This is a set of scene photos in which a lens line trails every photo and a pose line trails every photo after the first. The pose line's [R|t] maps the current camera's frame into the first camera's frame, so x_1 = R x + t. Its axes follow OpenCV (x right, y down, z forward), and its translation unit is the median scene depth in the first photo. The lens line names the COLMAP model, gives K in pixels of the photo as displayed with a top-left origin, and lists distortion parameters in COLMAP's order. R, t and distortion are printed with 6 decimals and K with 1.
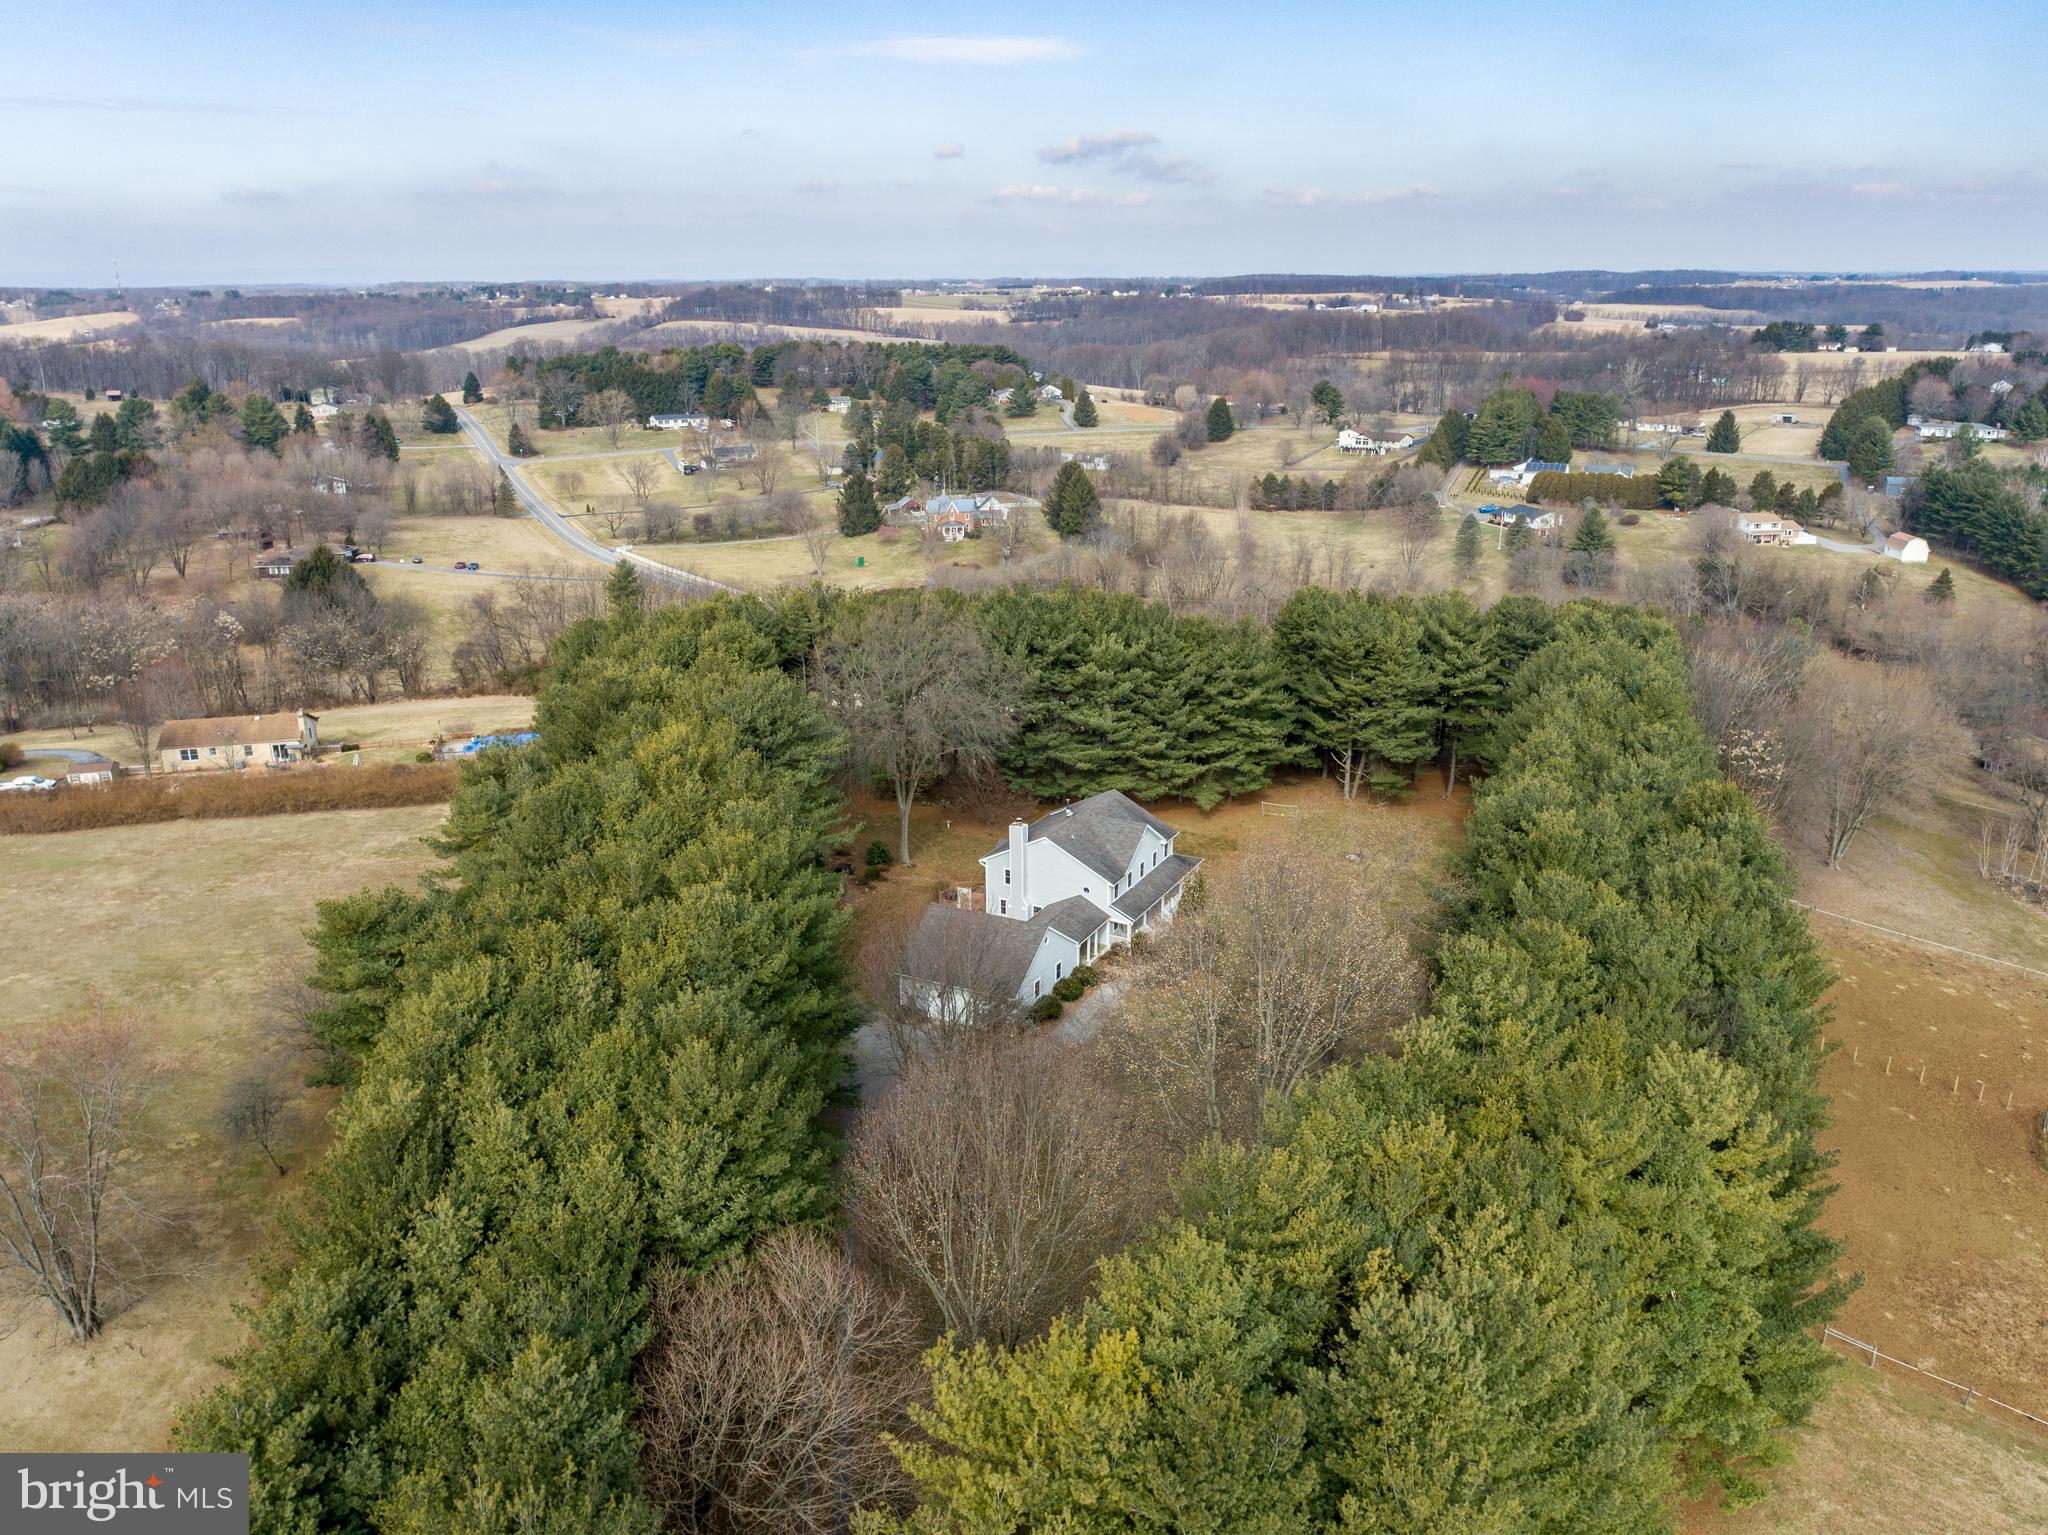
lens RADIAL K [[1554.4, 0, 1016.4], [0, 1554.4, 772.2], [0, 0, 1]] dist [-0.018372, 0.011346]
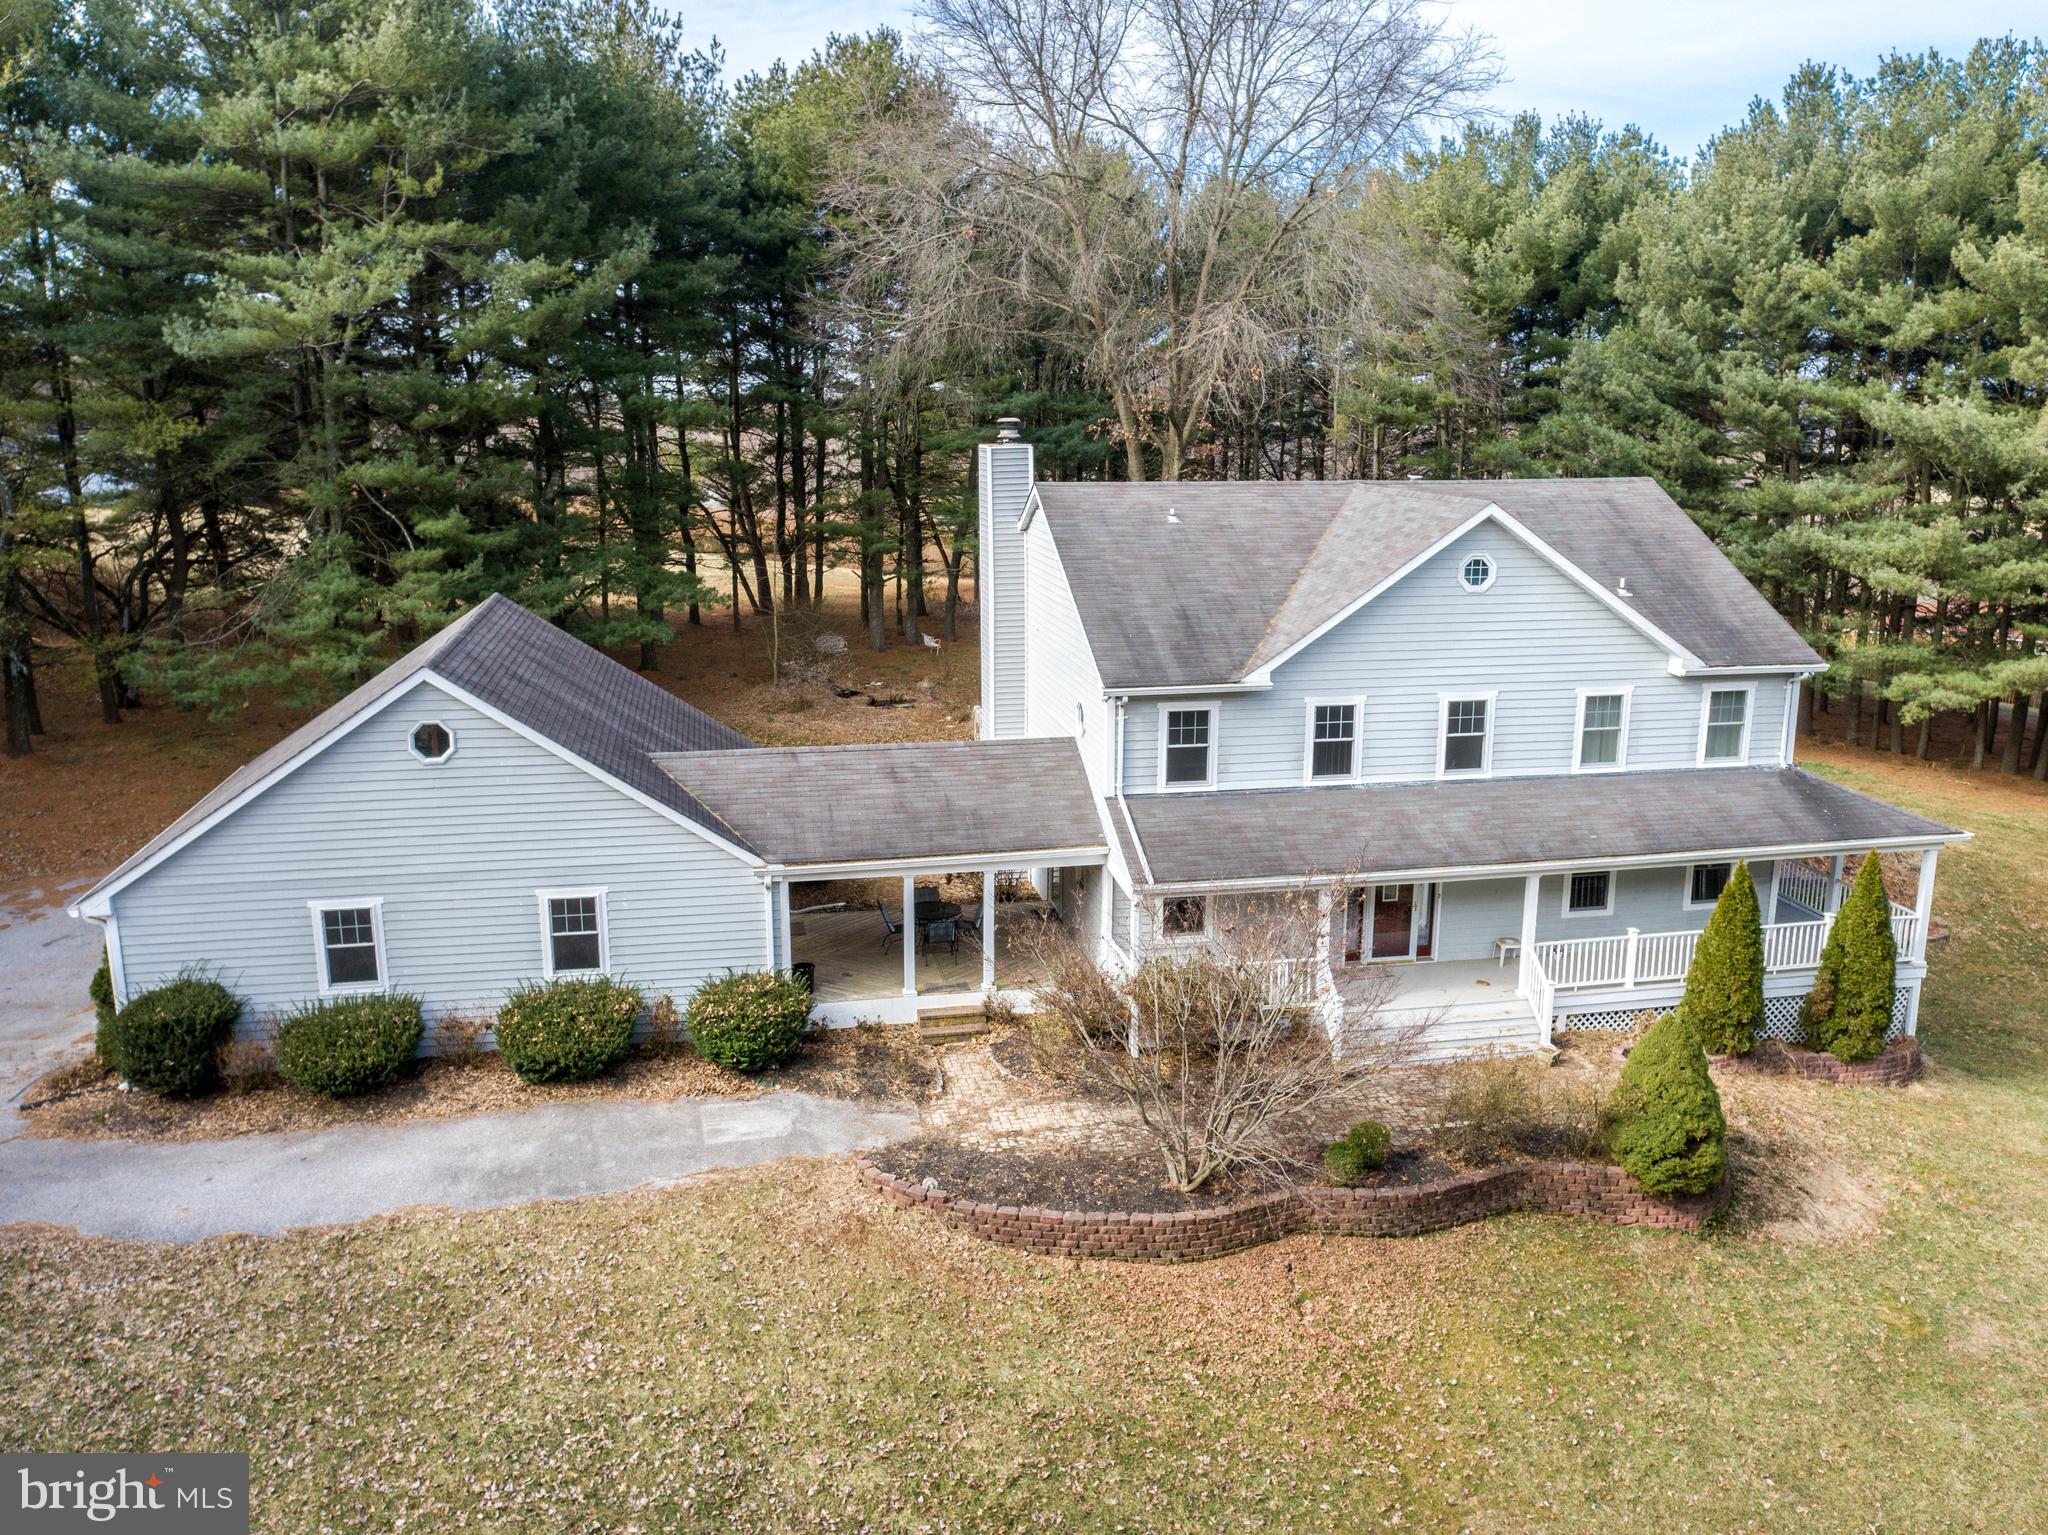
lens RADIAL K [[1585.6, 0, 1024.0], [0, 1585.6, 767.5], [0, 0, 1]] dist [-0.014847, 0.003889]
pose [[0.625330, 0.181751, -0.758900, 0.074211], [-0.246624, 0.968684, 0.028775, 0.027065], [0.740364, 0.169169, 0.650571, 0.289950]]
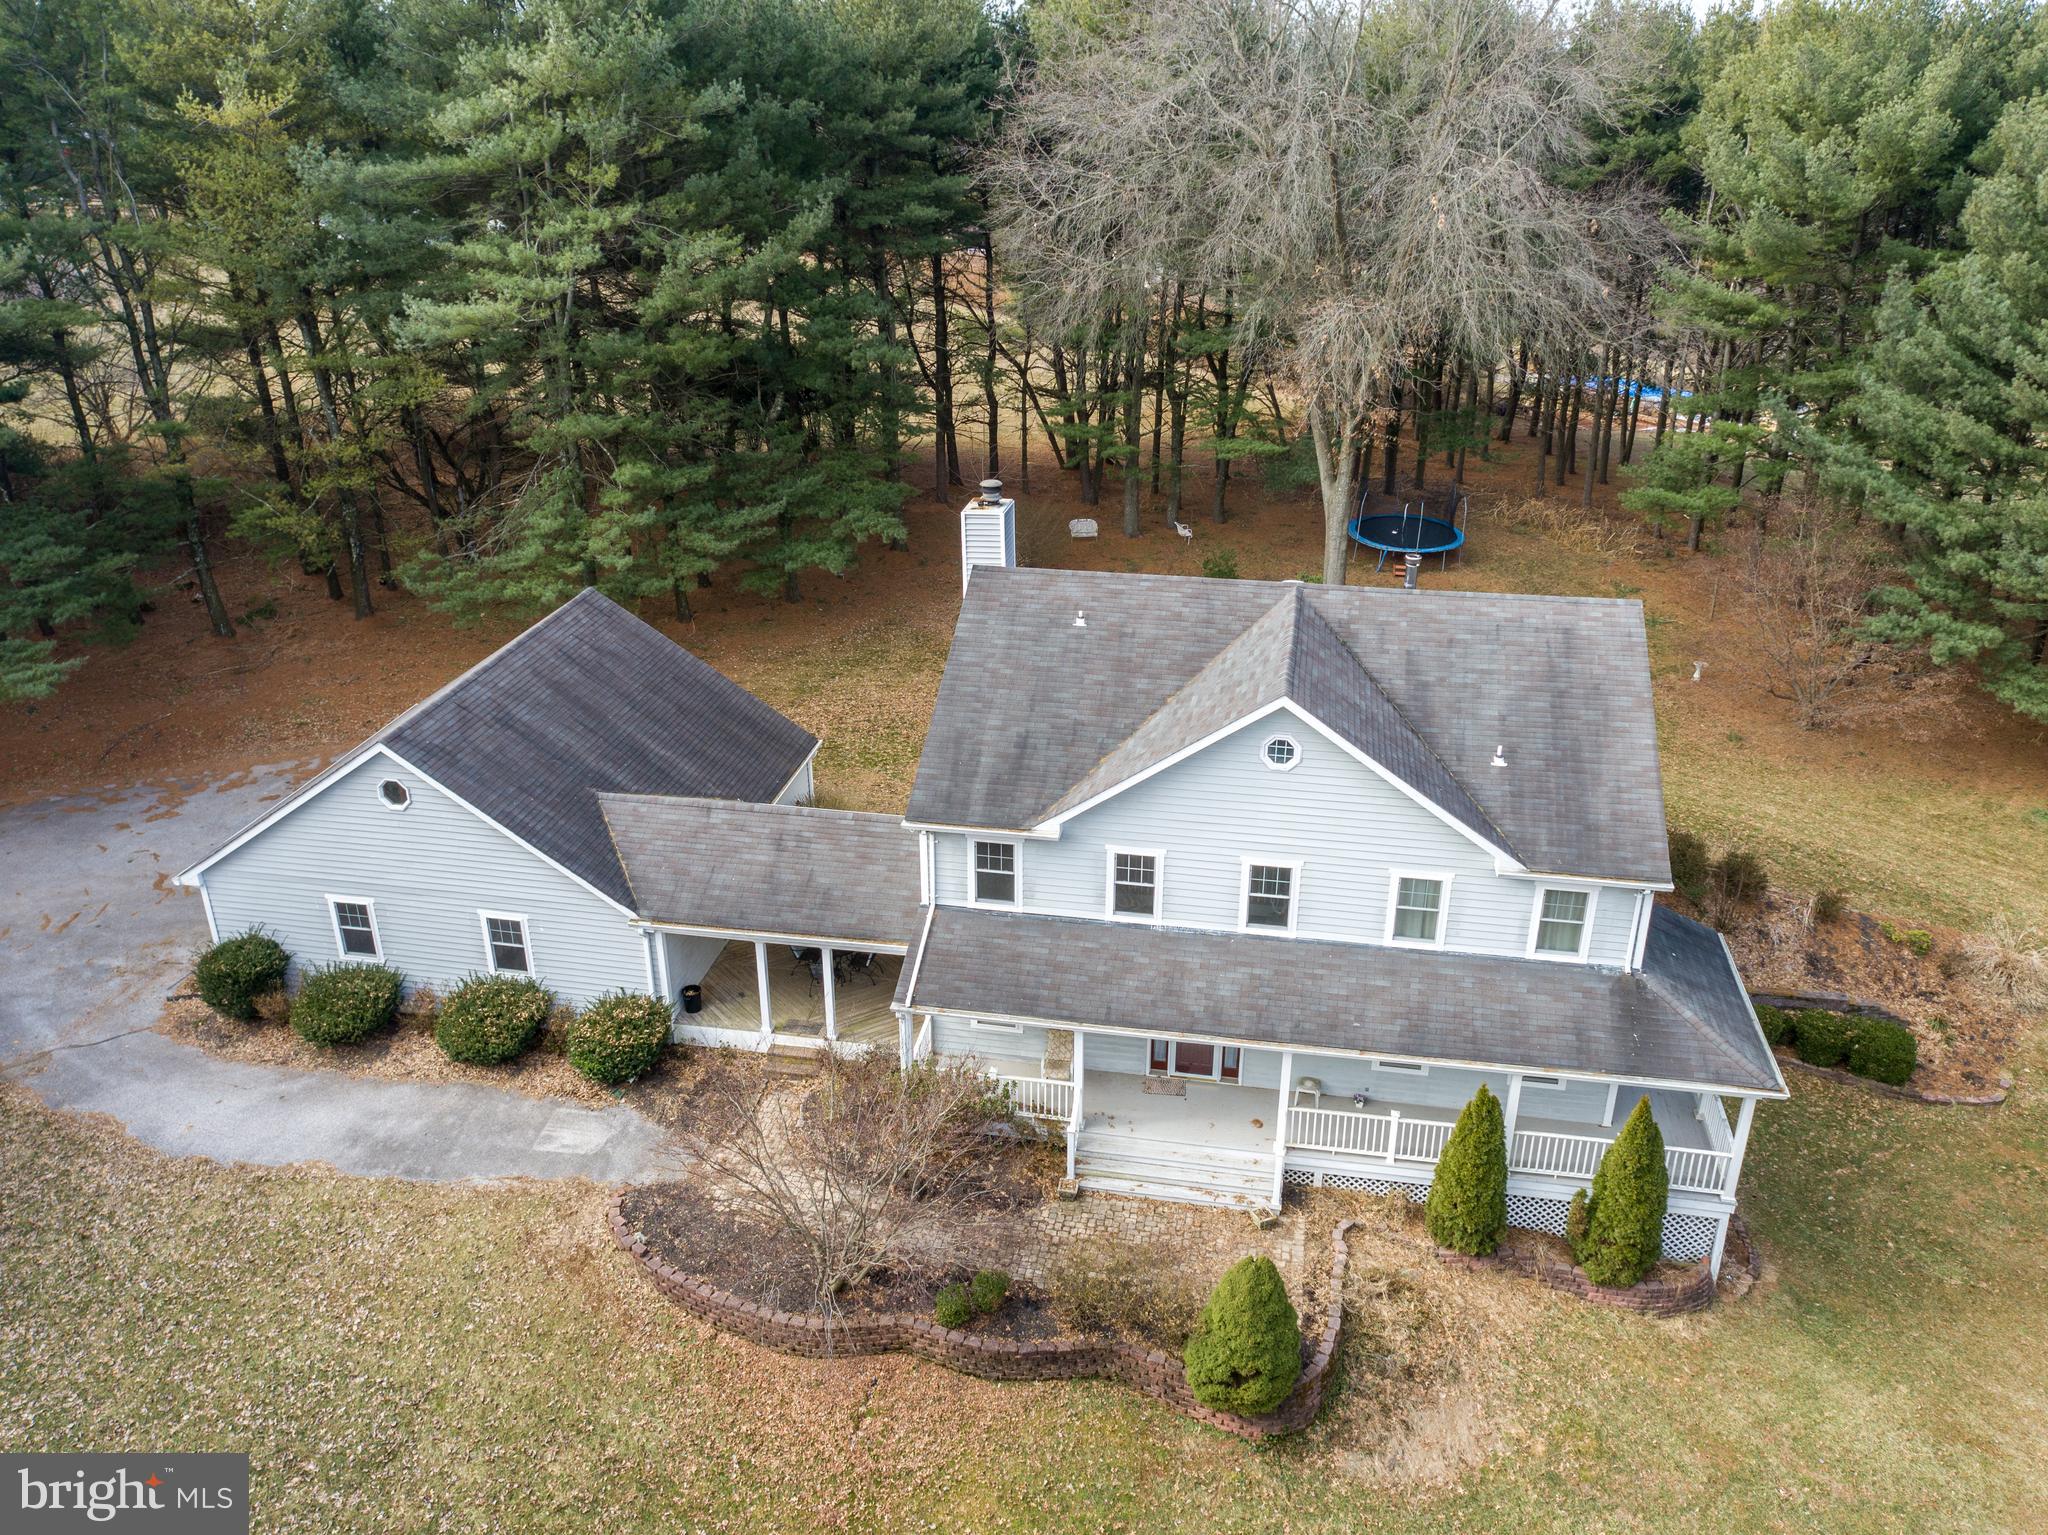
lens RADIAL K [[1554.4, 0, 1016.4], [0, 1554.4, 772.2], [0, 0, 1]] dist [-0.018372, 0.011346]
pose [[0.294406, 0.403087, -0.866514, 0.090105], [-0.294996, 0.900751, 0.318786, -0.004371], [0.909012, 0.161766, 0.384096, 0.313496]]
